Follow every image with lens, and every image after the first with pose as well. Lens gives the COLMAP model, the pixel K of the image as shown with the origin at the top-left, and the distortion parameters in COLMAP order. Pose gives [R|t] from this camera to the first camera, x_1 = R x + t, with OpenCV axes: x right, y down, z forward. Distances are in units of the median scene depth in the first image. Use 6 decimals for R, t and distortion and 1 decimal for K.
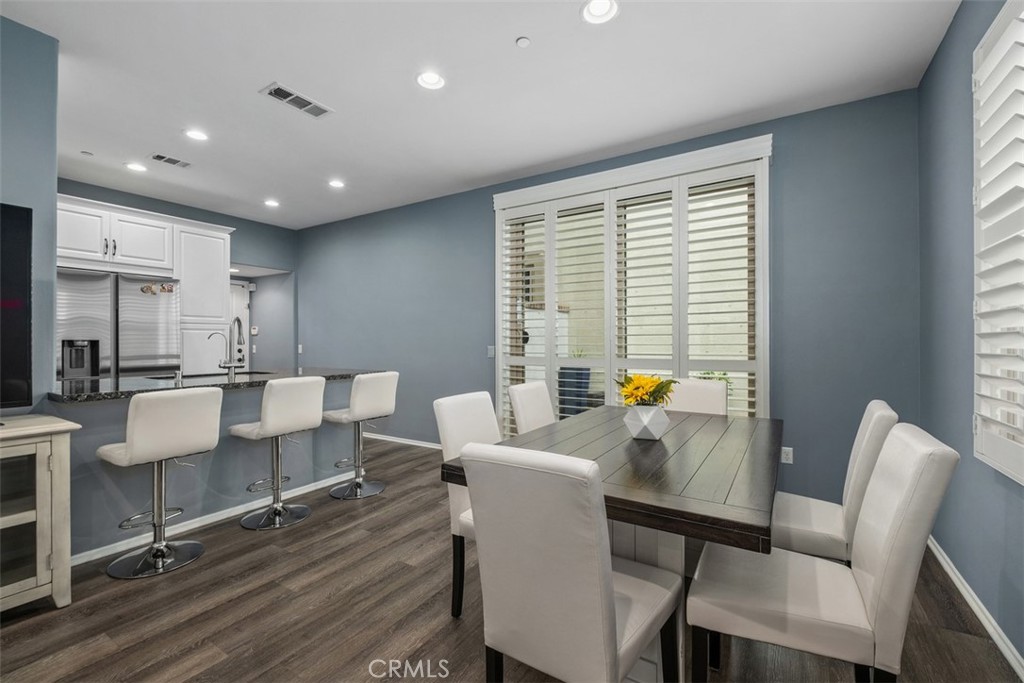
lens RADIAL K [[439.6, 0, 511.9], [0, 439.6, 341.7], [0, 0, 1]] dist [0.002568, -0.006257]
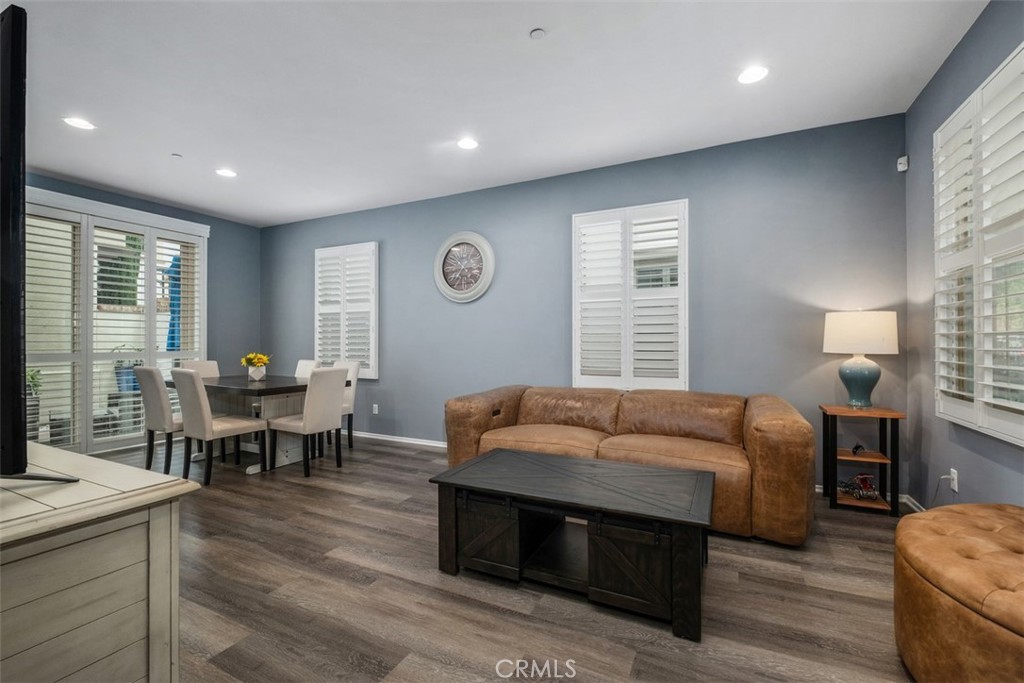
lens RADIAL K [[439.6, 0, 511.8], [0, 439.6, 343.2], [0, 0, 1]] dist [0.002568, -0.006257]
pose [[-0.097734, 0.003564, 0.995206, -1.111813], [-0.002468, 0.999990, -0.003823, 0.012221], [-0.995209, -0.002830, -0.097725, -0.055699]]
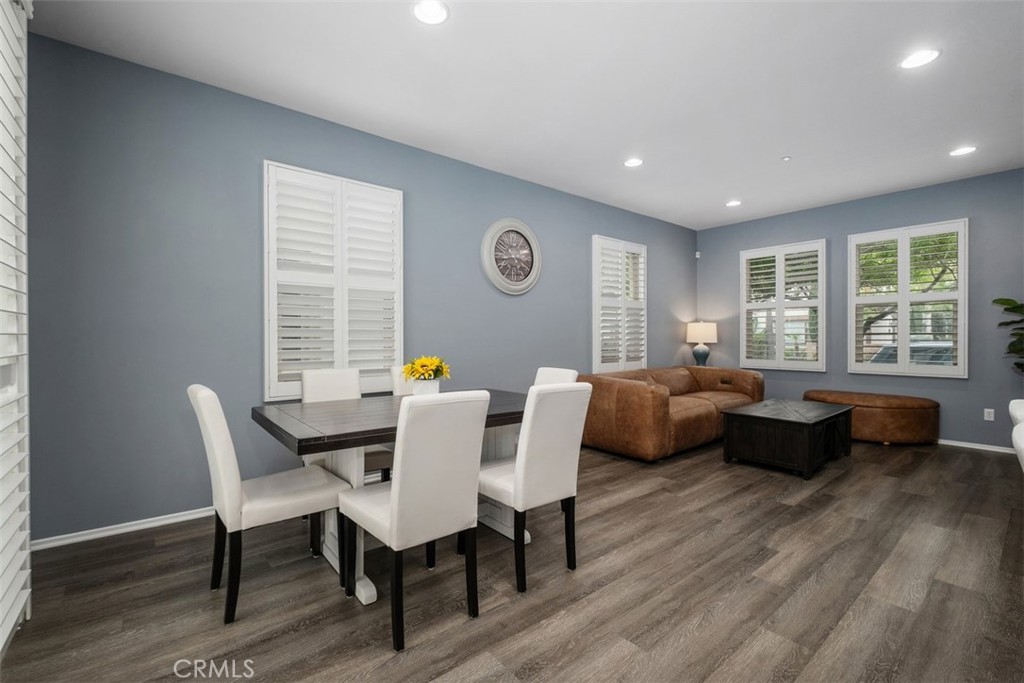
lens RADIAL K [[439.6, 0, 506.7], [0, 439.6, 344.2], [0, 0, 1]] dist [0.002568, -0.006257]
pose [[-0.943934, 0.000700, 0.330133, -0.182142], [0.004238, 0.999941, 0.009996, 0.011884], [-0.330106, 0.010834, -0.943882, 1.125928]]
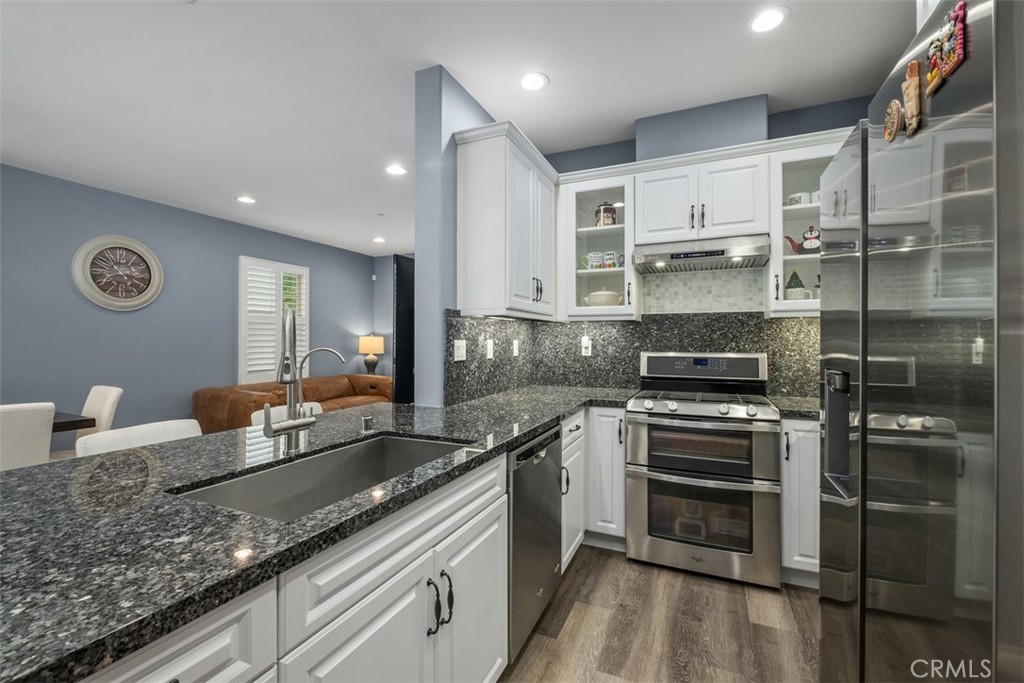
lens RADIAL K [[439.6, 0, 511.2], [0, 439.6, 336.0], [0, 0, 1]] dist [0.002568, -0.006257]
pose [[-0.991621, -0.000911, -0.129180, -0.719801], [0.000980, 0.999893, -0.014576, -0.024687], [0.129180, -0.014581, -0.991514, 1.317197]]
